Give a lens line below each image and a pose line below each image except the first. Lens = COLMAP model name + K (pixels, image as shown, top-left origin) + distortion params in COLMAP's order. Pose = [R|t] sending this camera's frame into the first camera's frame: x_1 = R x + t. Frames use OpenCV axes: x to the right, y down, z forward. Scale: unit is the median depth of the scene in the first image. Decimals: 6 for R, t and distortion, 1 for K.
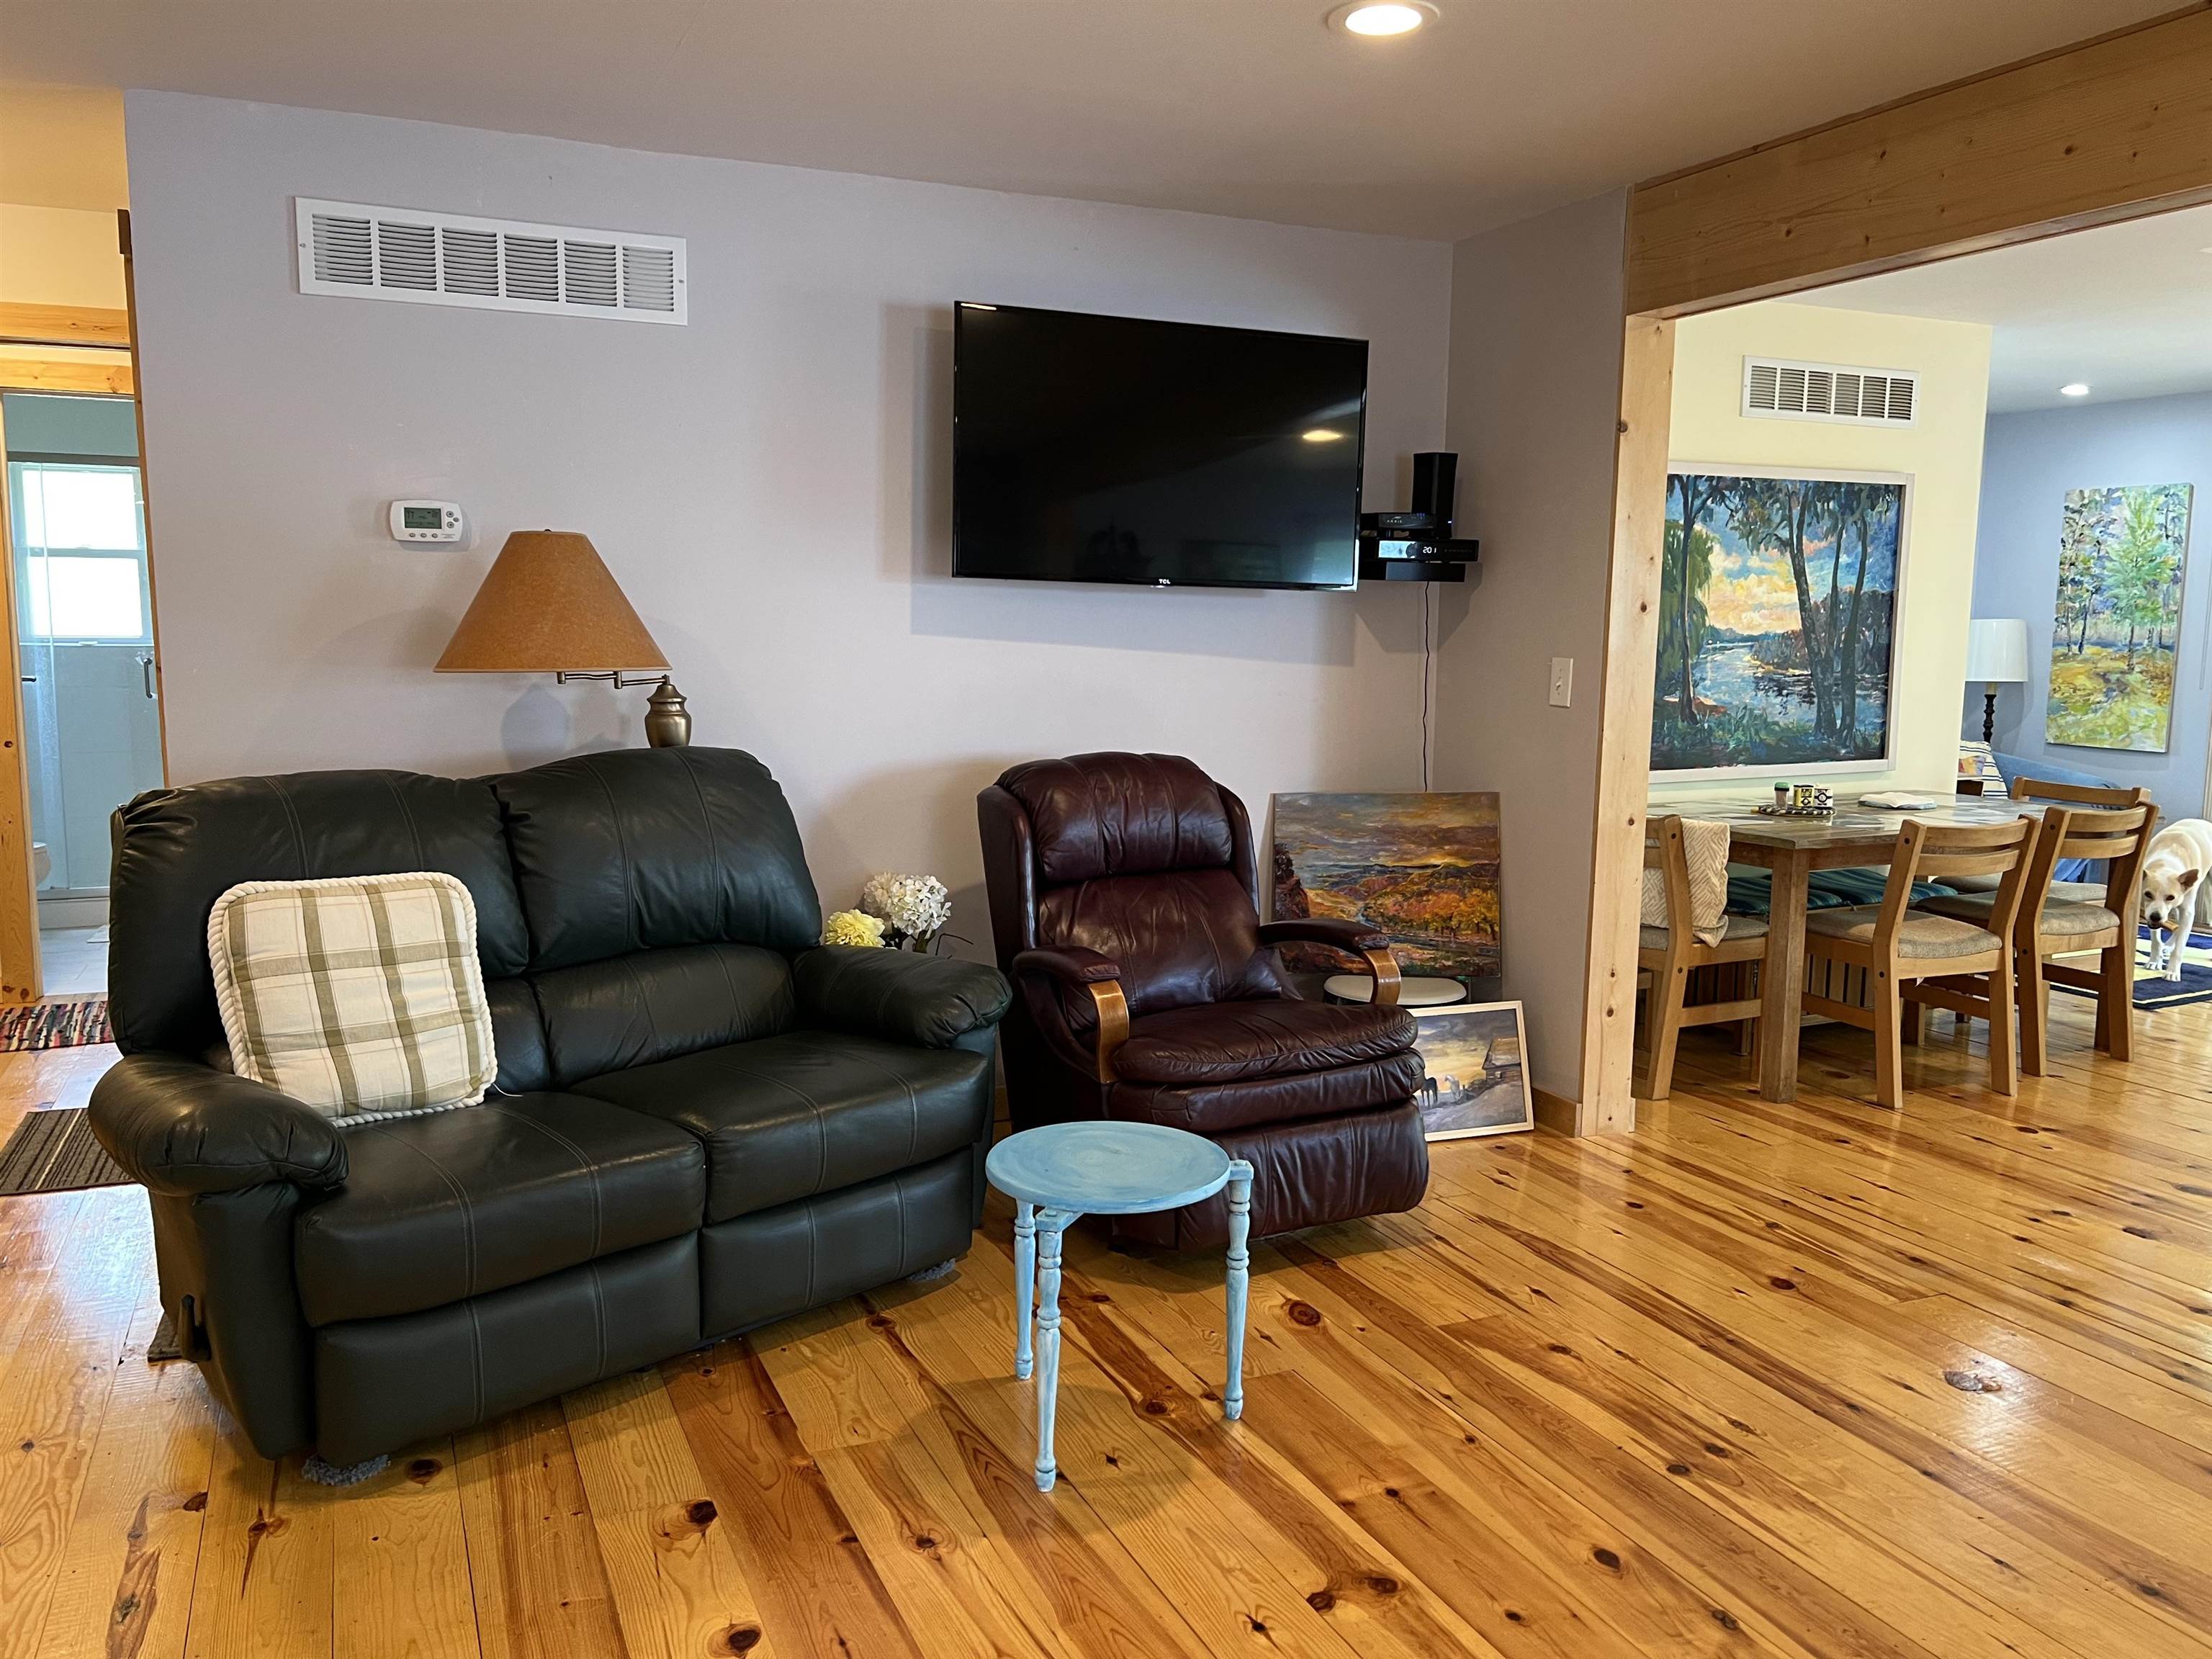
lens RADIAL K [[1651.7, 0, 1094.1], [0, 1651.7, 829.4], [0, 0, 1]] dist [0.049497, -0.064401]
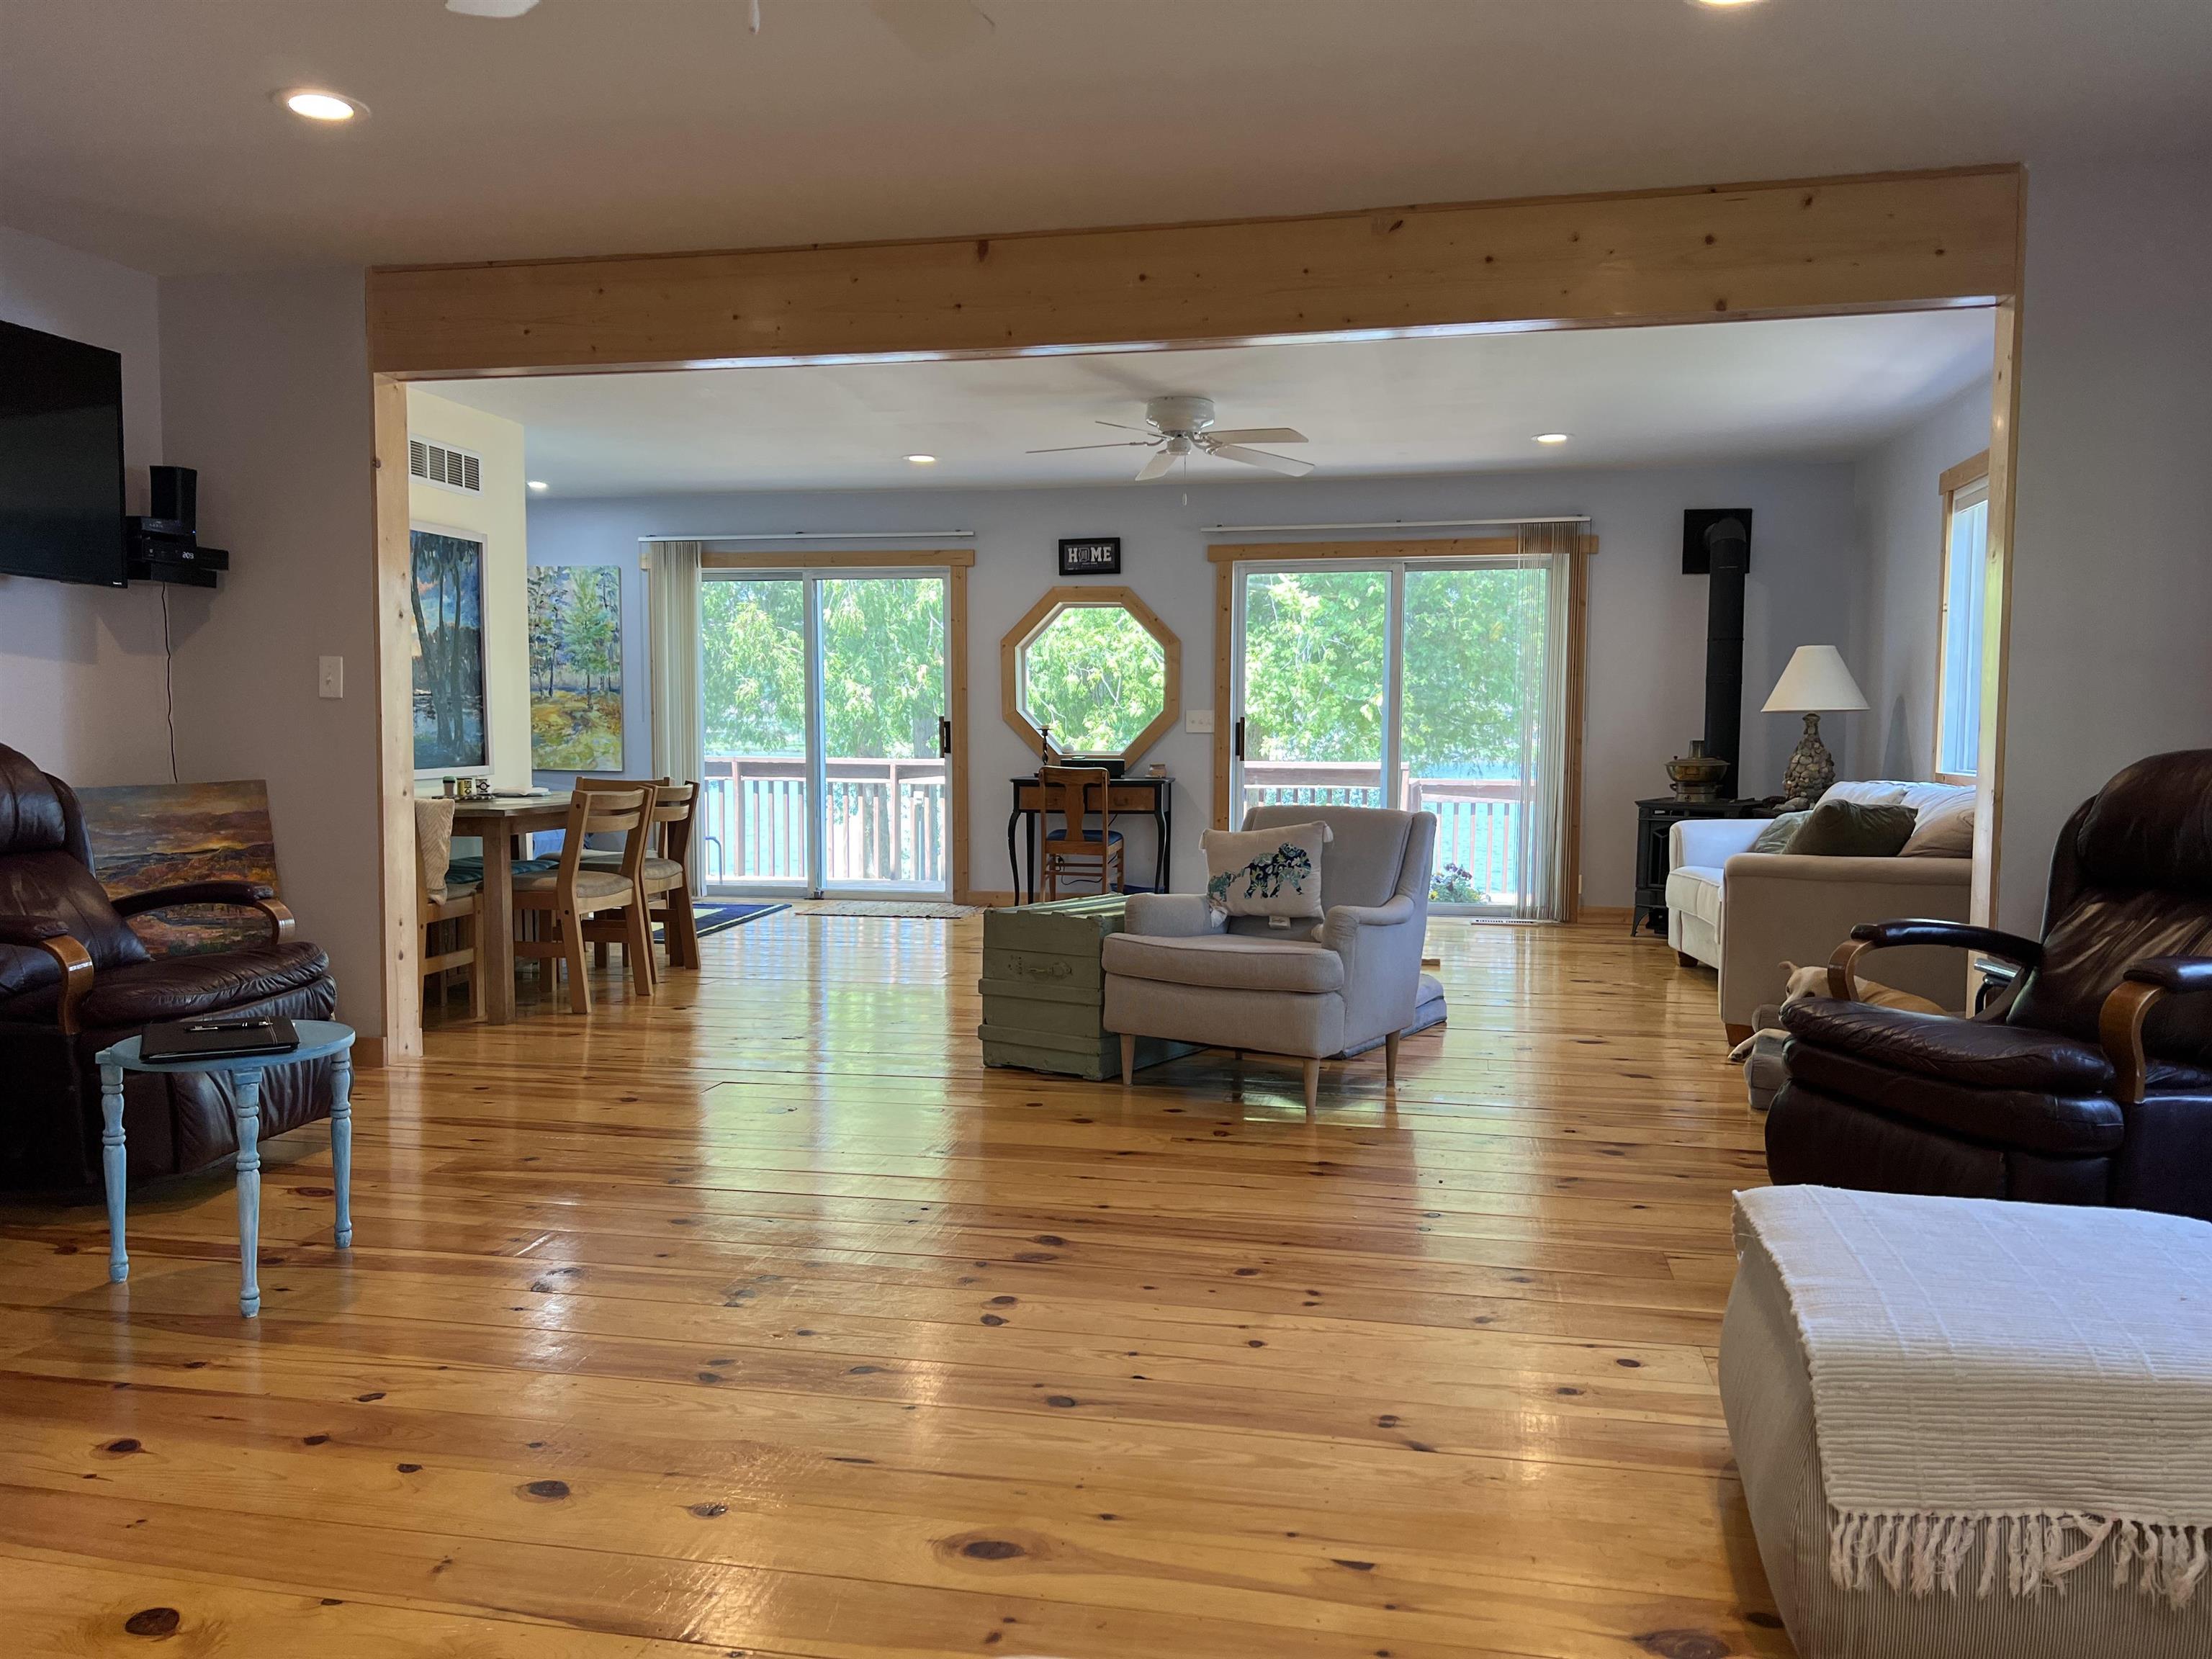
lens RADIAL K [[1651.7, 0, 1094.1], [0, 1651.7, 829.4], [0, 0, 1]] dist [0.049497, -0.064401]
pose [[0.586328, -0.058449, 0.807963, -0.265940], [0.102359, 0.994745, -0.002320, 0.056068], [-0.803581, 0.084062, 0.589229, -0.075338]]
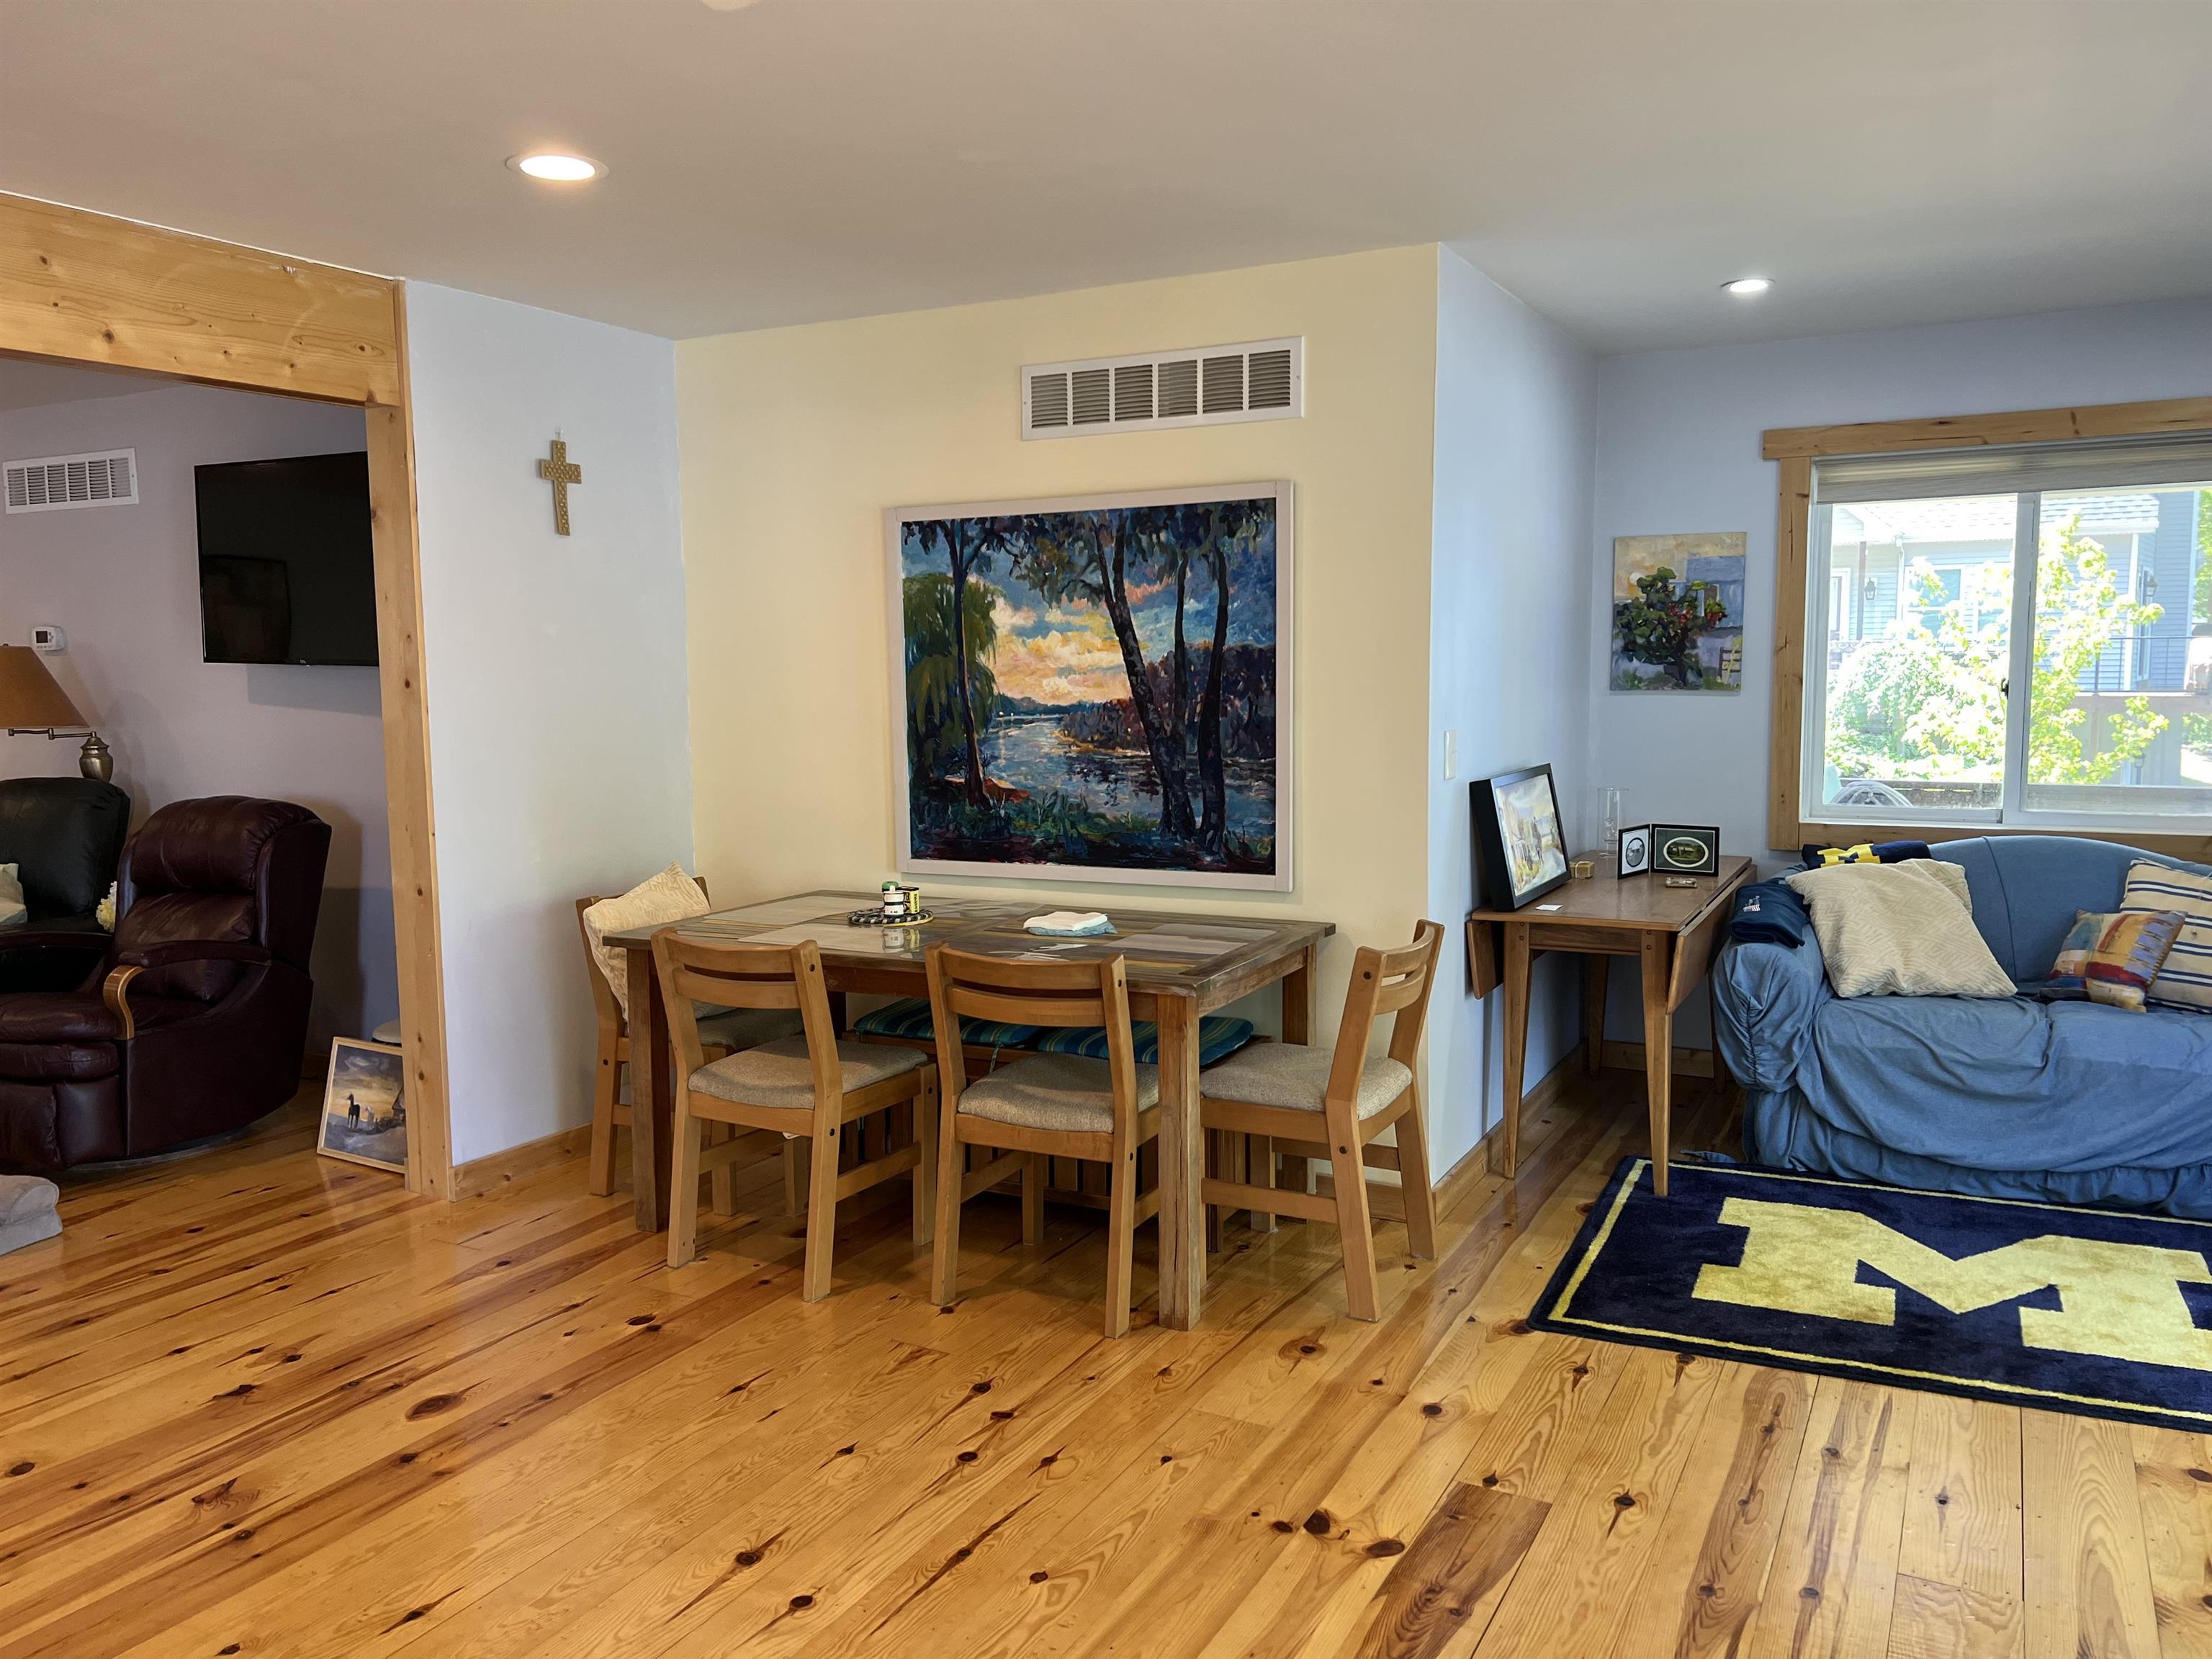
lens RADIAL K [[1663.8, 0, 1110.4], [0, 1663.8, 838.2], [0, 0, 1]] dist [0.107766, -0.122268]
pose [[0.607606, 0.071407, -0.791022, 1.073359], [-0.078593, 0.996468, 0.029583, -0.079141], [0.790341, 0.044194, 0.611072, 0.530240]]
